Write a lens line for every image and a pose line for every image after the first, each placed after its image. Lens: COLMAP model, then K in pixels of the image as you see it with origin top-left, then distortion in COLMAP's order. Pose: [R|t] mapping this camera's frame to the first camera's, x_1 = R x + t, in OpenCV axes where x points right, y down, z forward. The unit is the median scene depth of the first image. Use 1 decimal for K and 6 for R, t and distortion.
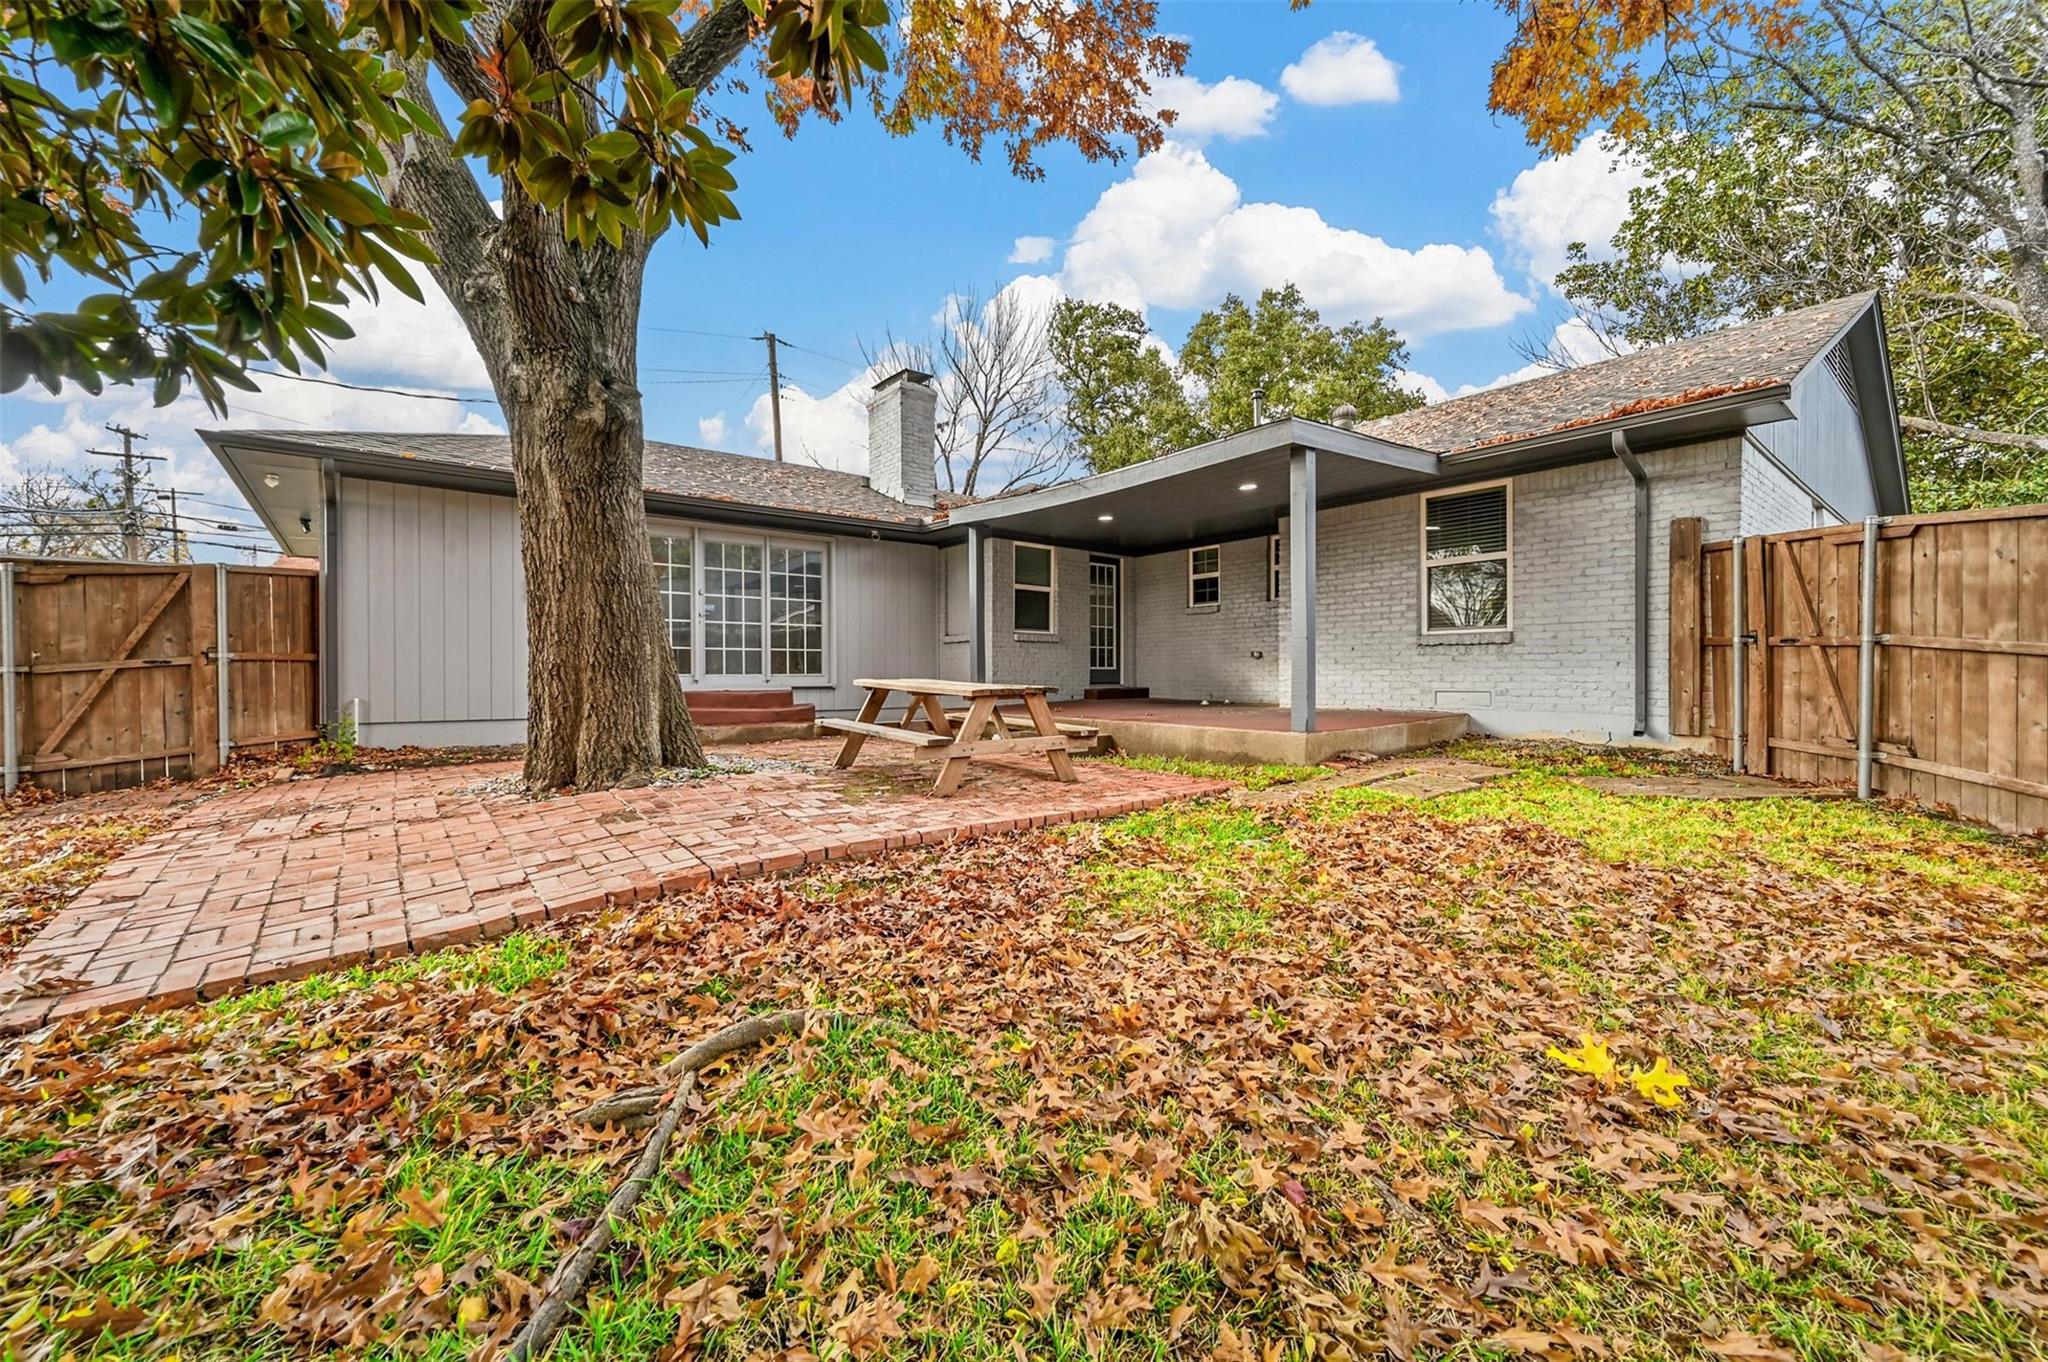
lens RADIAL K [[807.0, 0, 1024.9], [0, 807.0, 678.5], [0, 0, 1]] dist [0.002305, 0.000191]
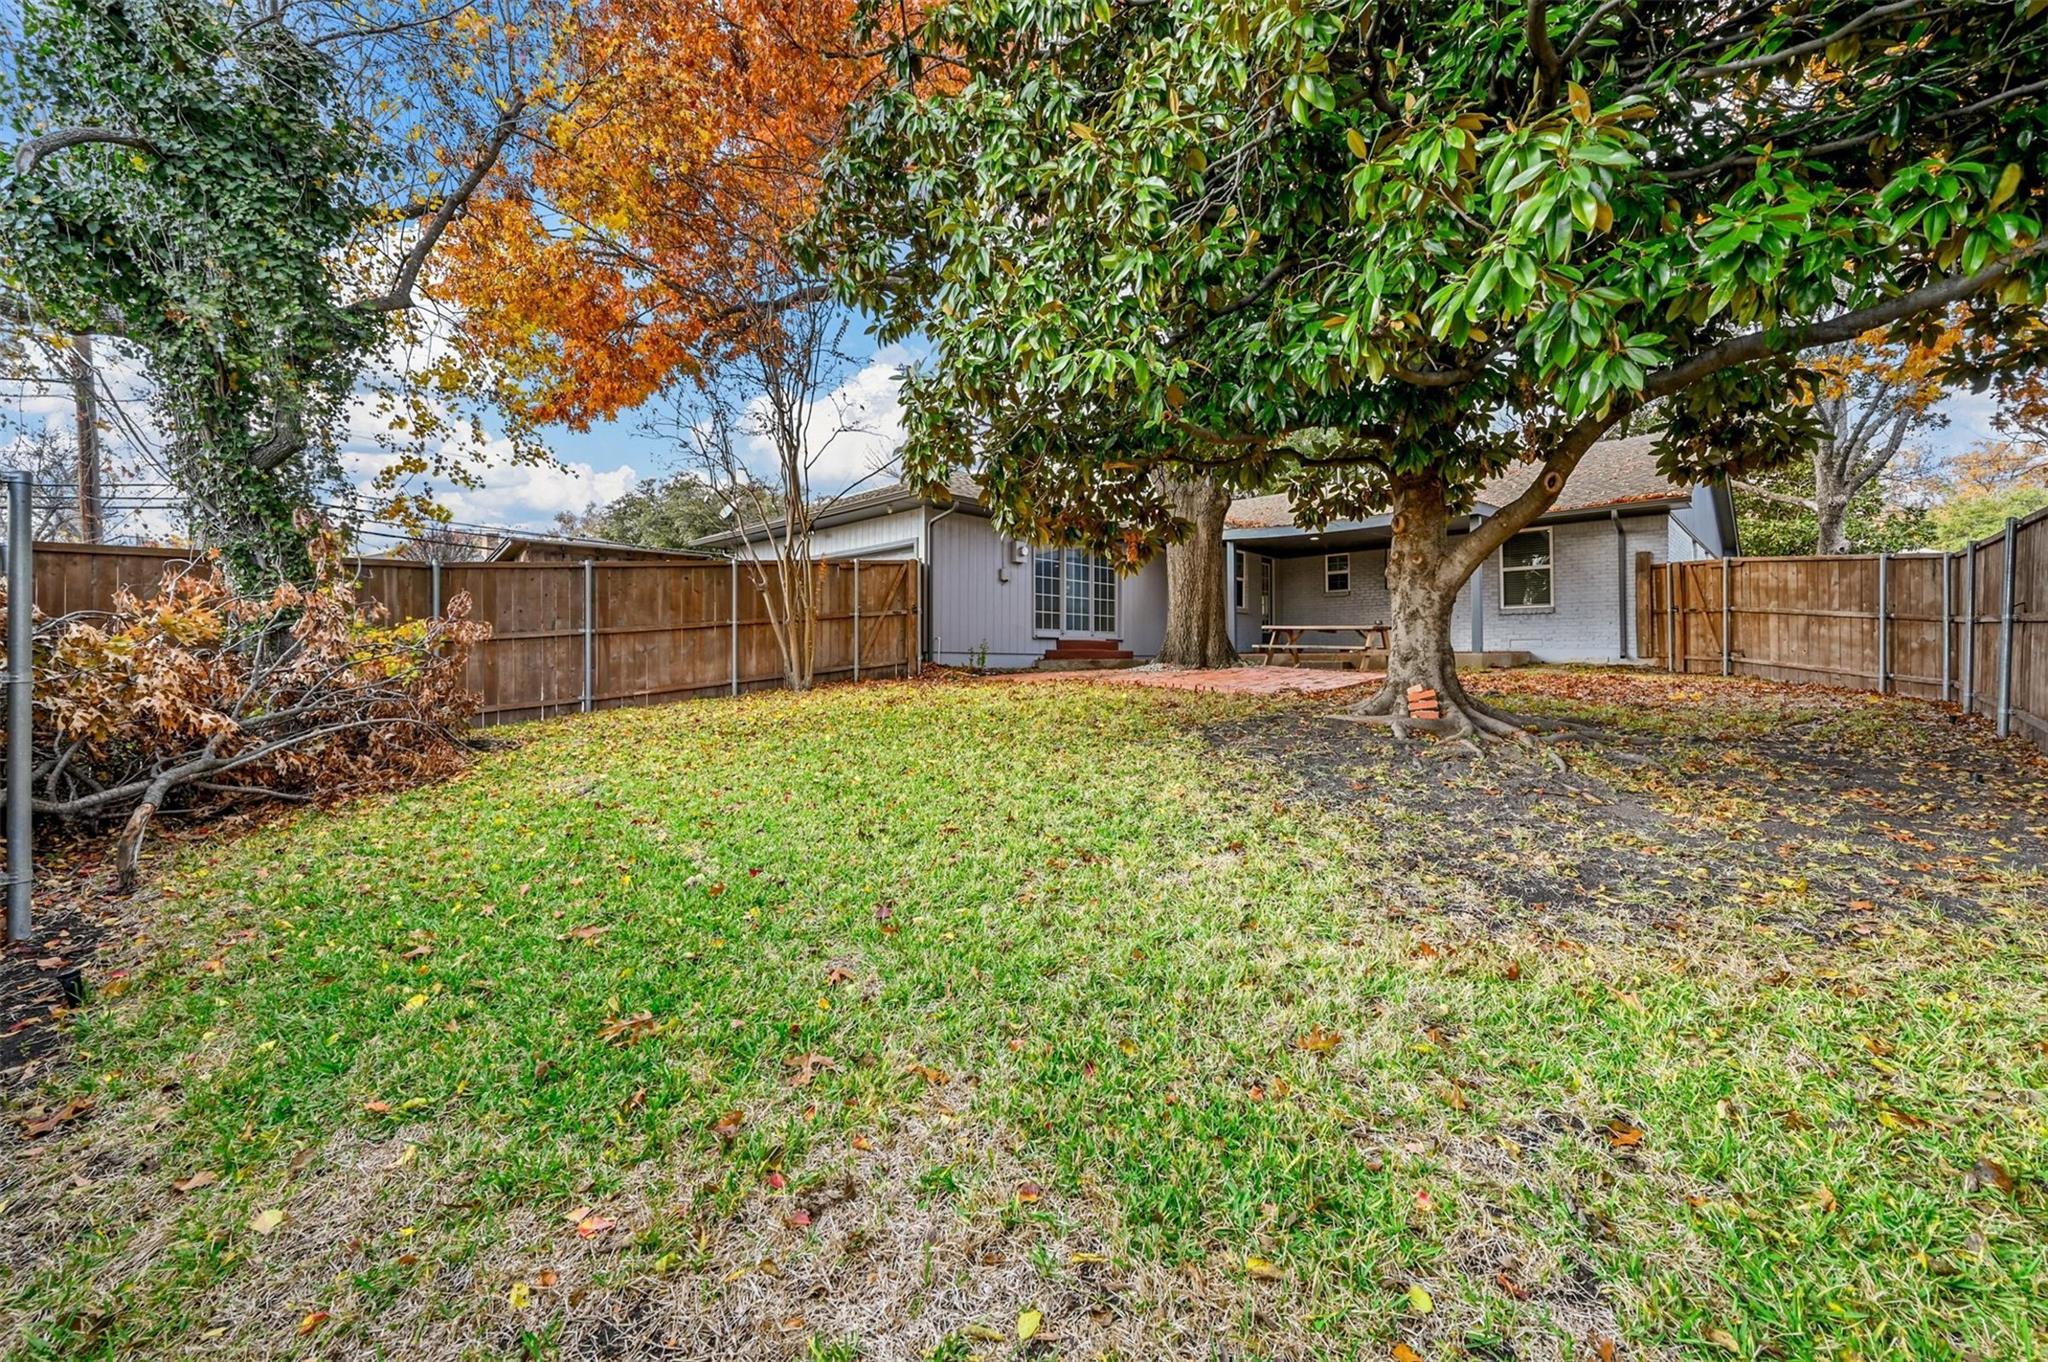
lens RADIAL K [[807.0, 0, 1031.8], [0, 807.0, 642.5], [0, 0, 1]] dist [0.002305, 0.000191]
pose [[0.994815, 0.007615, 0.101416, -0.925004], [-0.004909, 0.999626, -0.026914, 0.093580], [-0.101583, 0.026277, 0.994480, -0.868918]]
